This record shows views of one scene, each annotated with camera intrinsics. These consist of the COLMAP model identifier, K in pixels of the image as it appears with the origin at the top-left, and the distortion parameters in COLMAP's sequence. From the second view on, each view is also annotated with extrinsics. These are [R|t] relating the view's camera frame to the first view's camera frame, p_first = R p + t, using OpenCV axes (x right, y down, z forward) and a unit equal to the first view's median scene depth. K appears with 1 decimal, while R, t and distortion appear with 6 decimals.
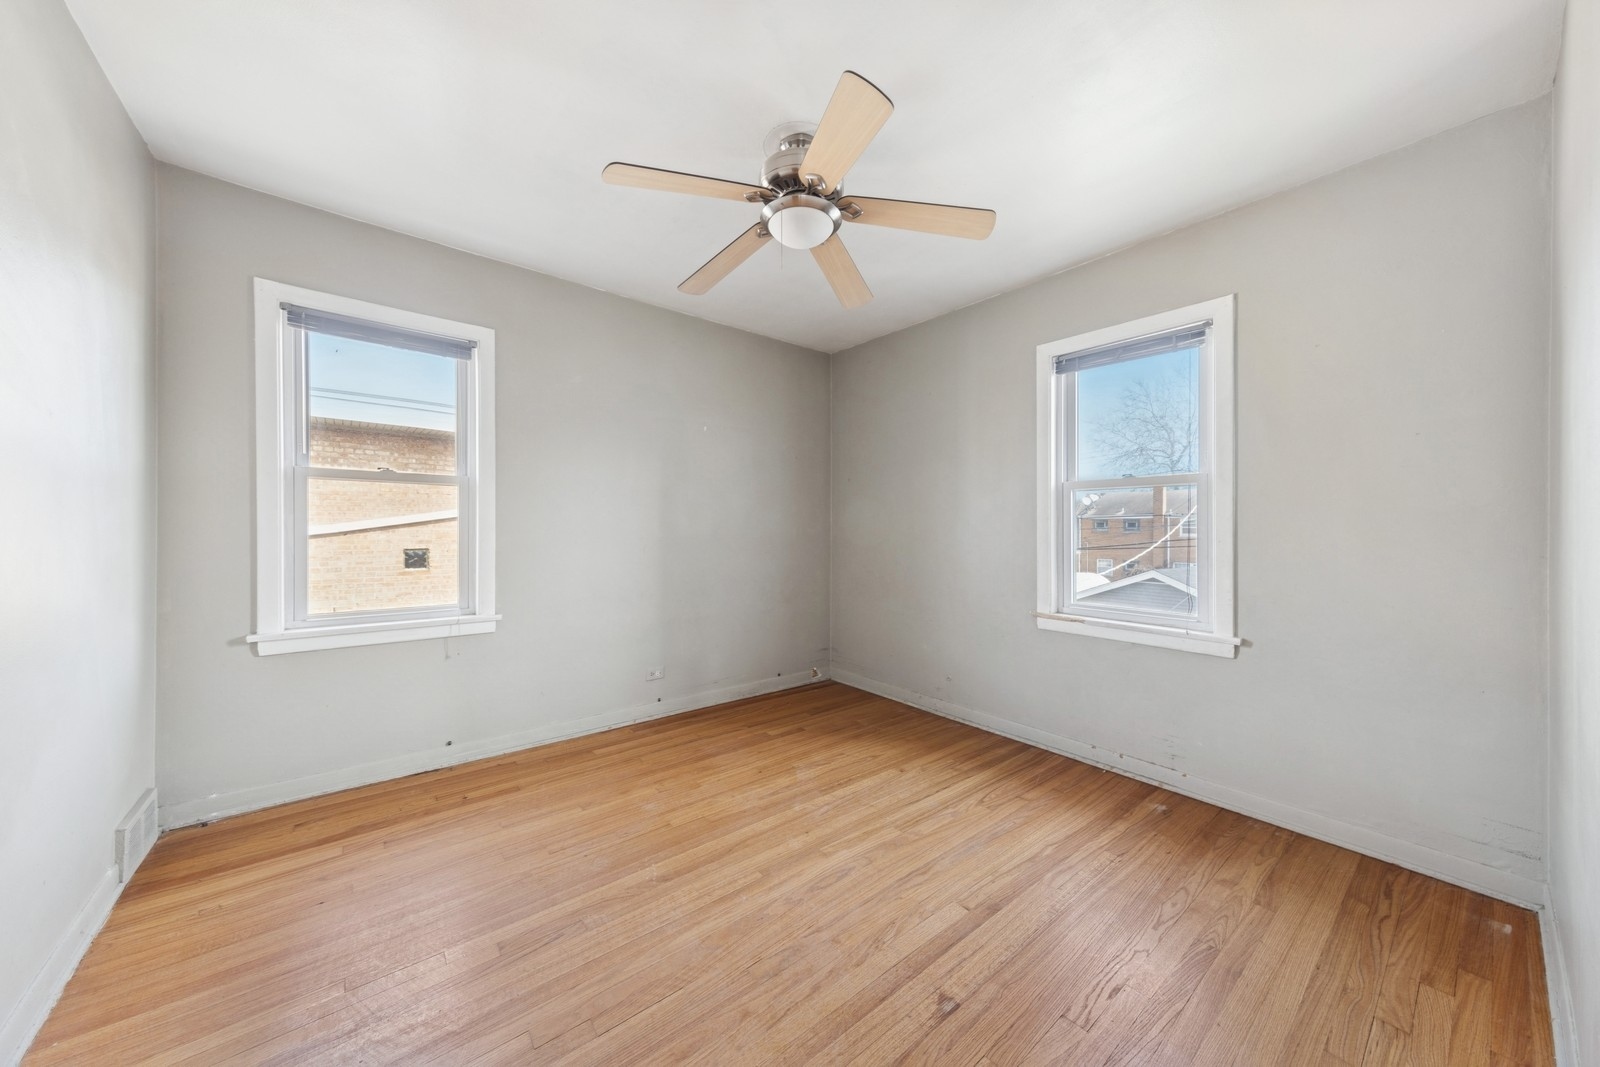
lens RADIAL K [[569.4, 0, 800.0], [0, 569.4, 533.5], [0, 0, 1]] dist [0.009324, 0.000094]
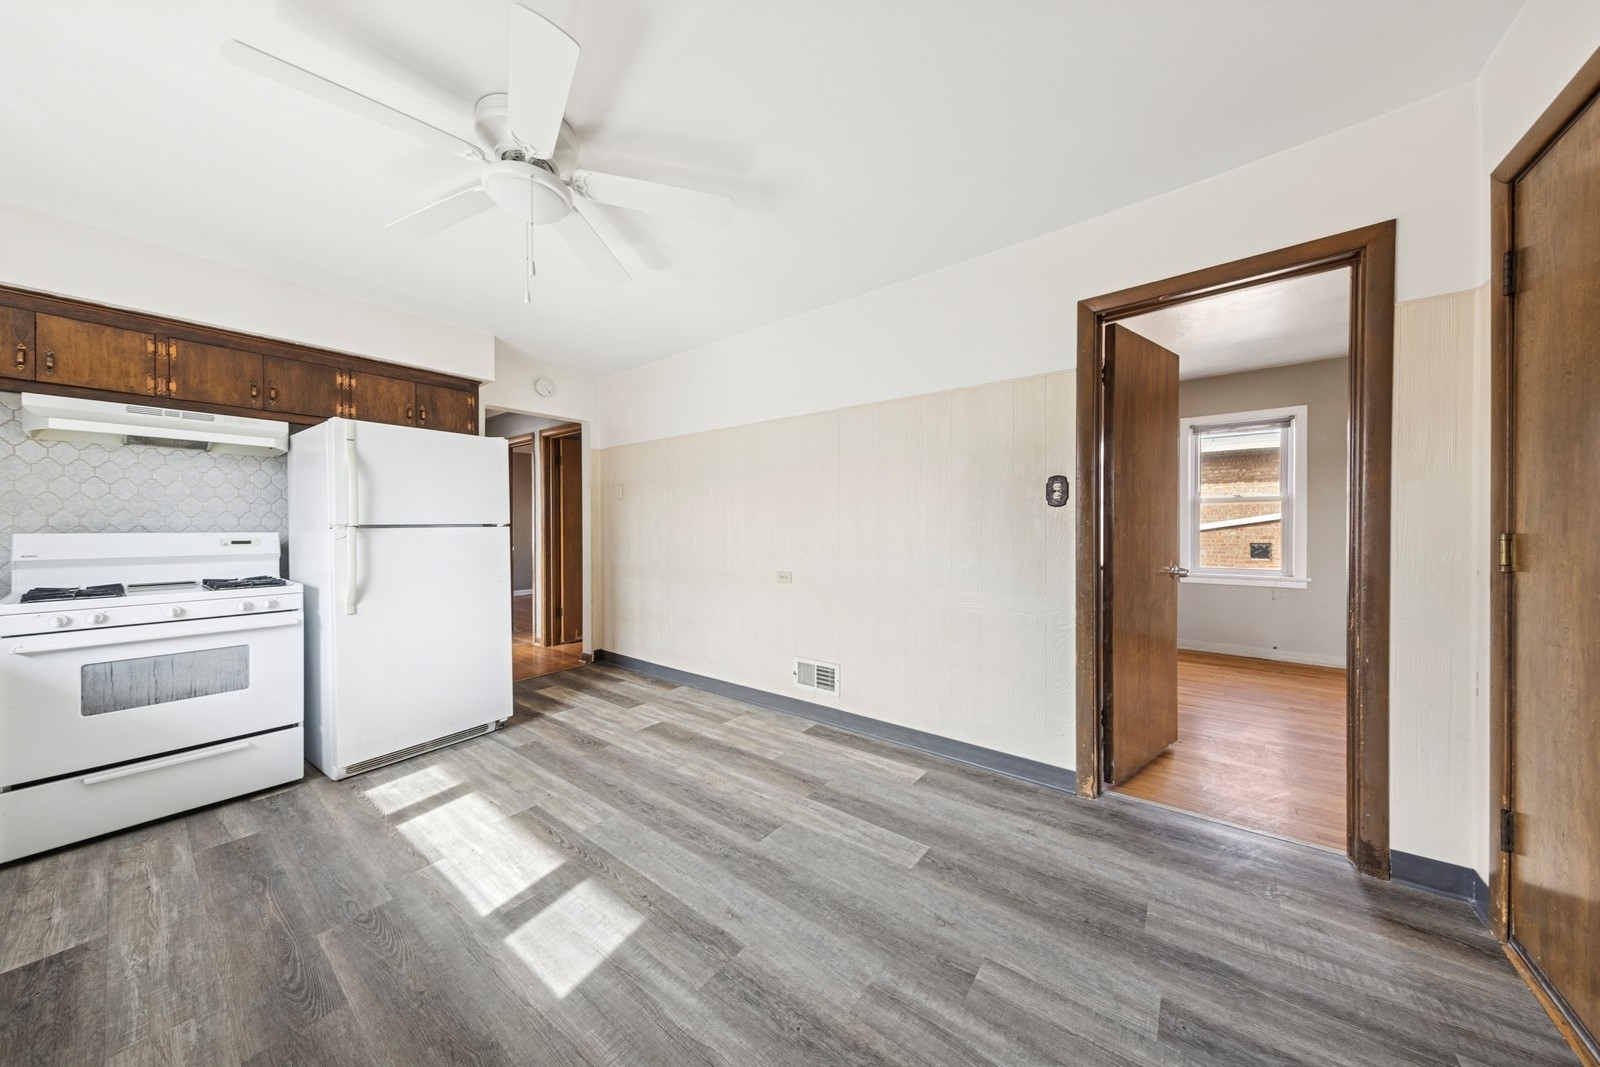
lens RADIAL K [[504.6, 0, 823.7], [0, 504.6, 528.9], [0, 0, 1]] dist [0.000479, -0.000024]
pose [[0.258693, -0.001173, -0.965959, 0.172299], [-0.005551, 0.999981, -0.002701, 0.003941], [0.965944, 0.006061, 0.258682, -0.243059]]
